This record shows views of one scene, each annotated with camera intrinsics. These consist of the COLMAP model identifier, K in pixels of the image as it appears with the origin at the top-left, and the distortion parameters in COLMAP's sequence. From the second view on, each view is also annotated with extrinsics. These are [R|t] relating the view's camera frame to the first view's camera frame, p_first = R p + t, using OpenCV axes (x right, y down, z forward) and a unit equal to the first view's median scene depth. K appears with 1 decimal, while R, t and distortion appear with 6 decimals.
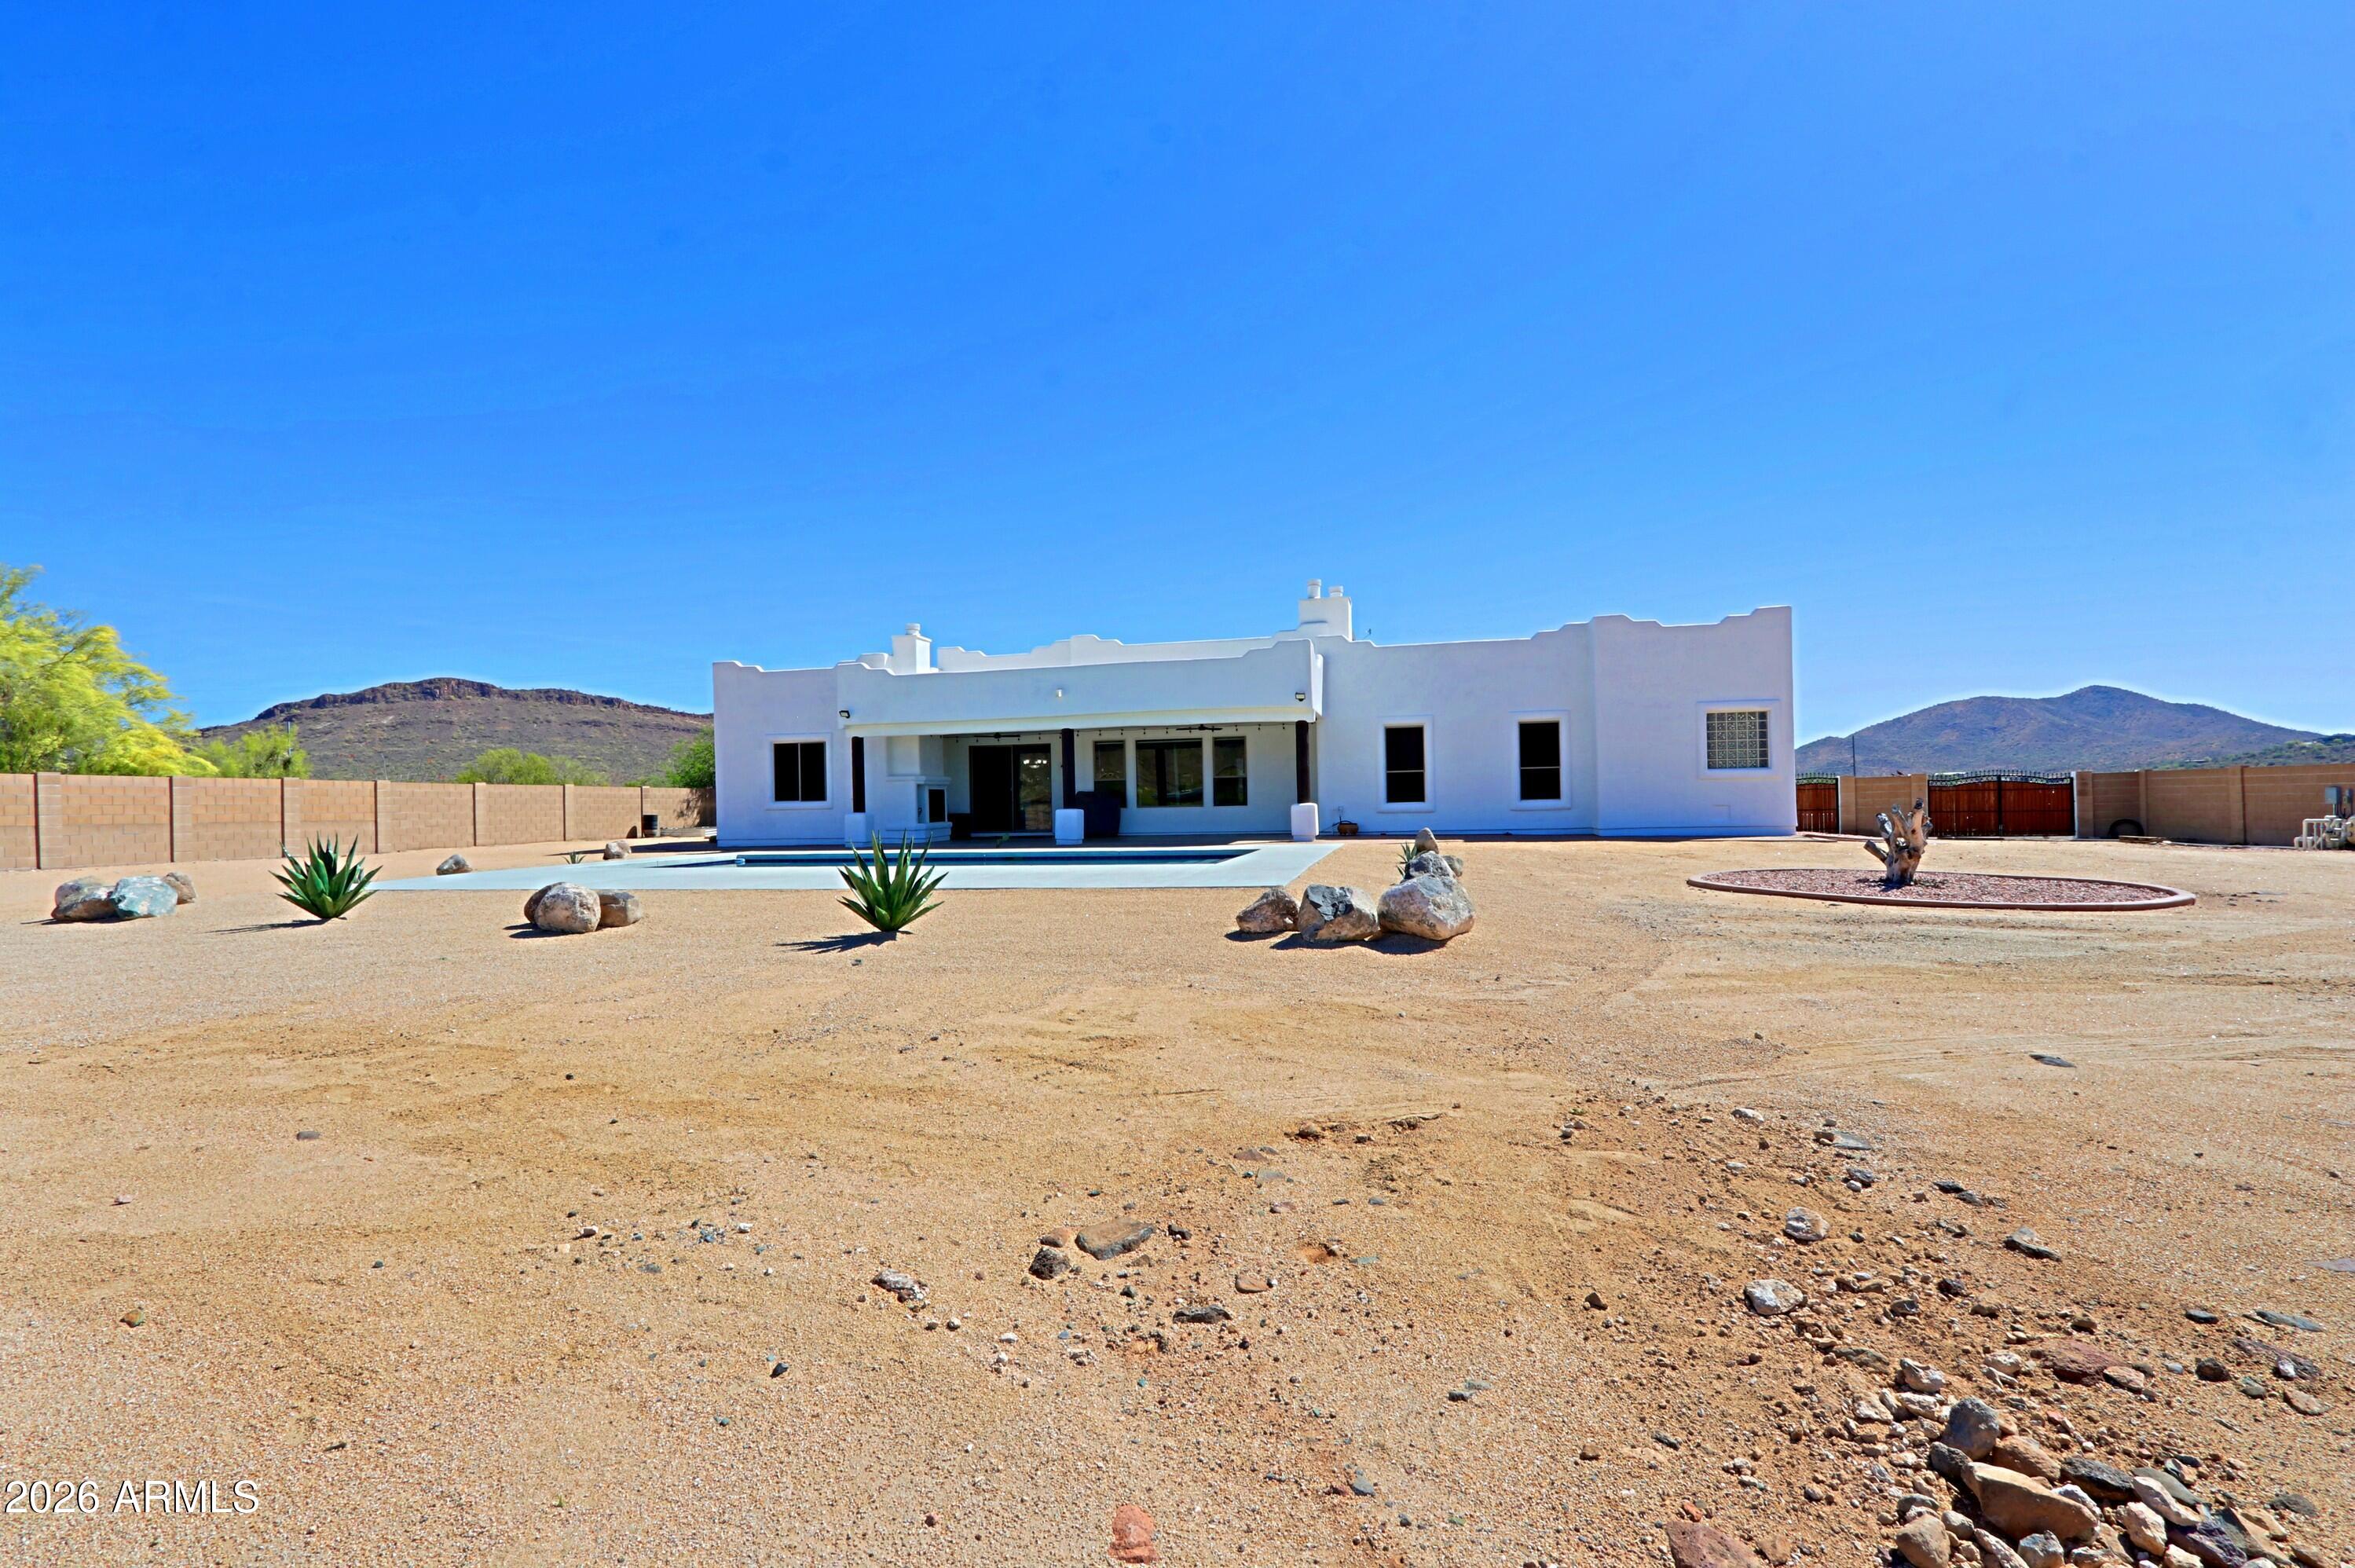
lens RADIAL K [[1094.4, 0, 1167.8], [0, 1094.4, 800.8], [0, 0, 1]] dist [-0.000238, -0.000212]
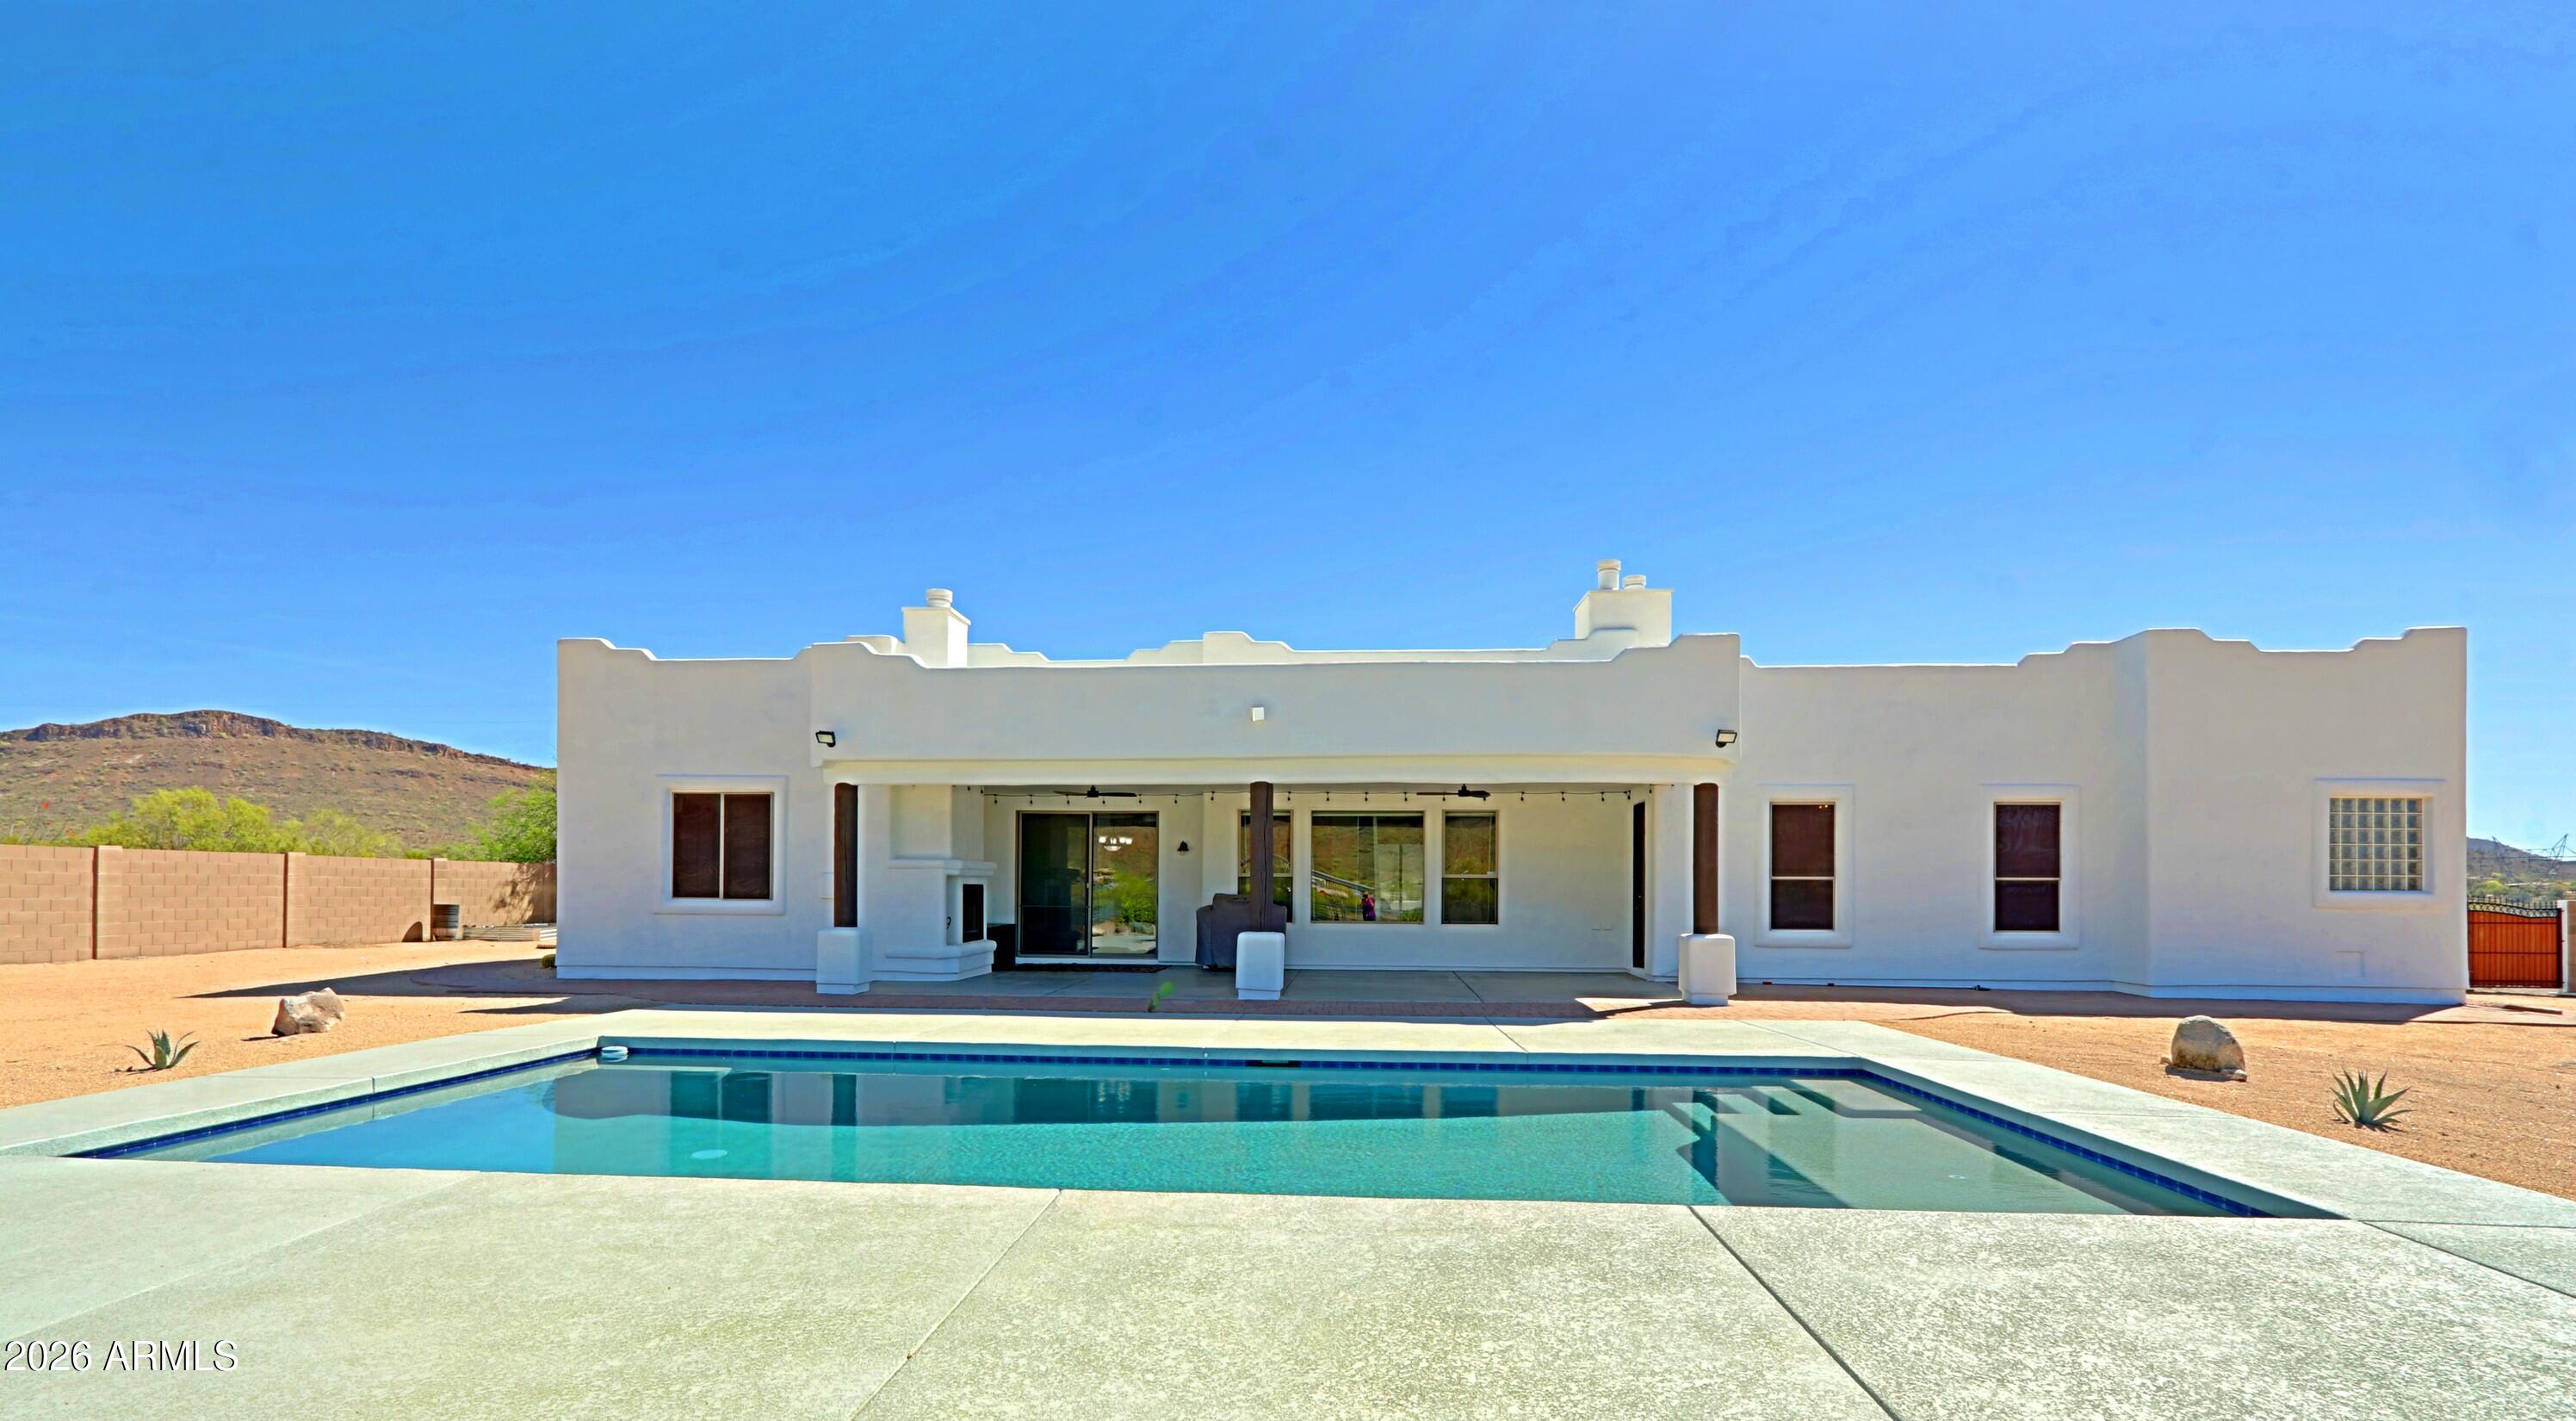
lens RADIAL K [[1195.0, 0, 1263.7], [0, 1195.0, 880.3], [0, 0, 1]] dist [-0.003049, -0.000473]
pose [[0.990118, 0.028033, 0.137408, -0.143085], [-0.027233, 0.999599, -0.007701, -0.011531], [-0.137569, 0.003883, 0.990485, 0.356049]]
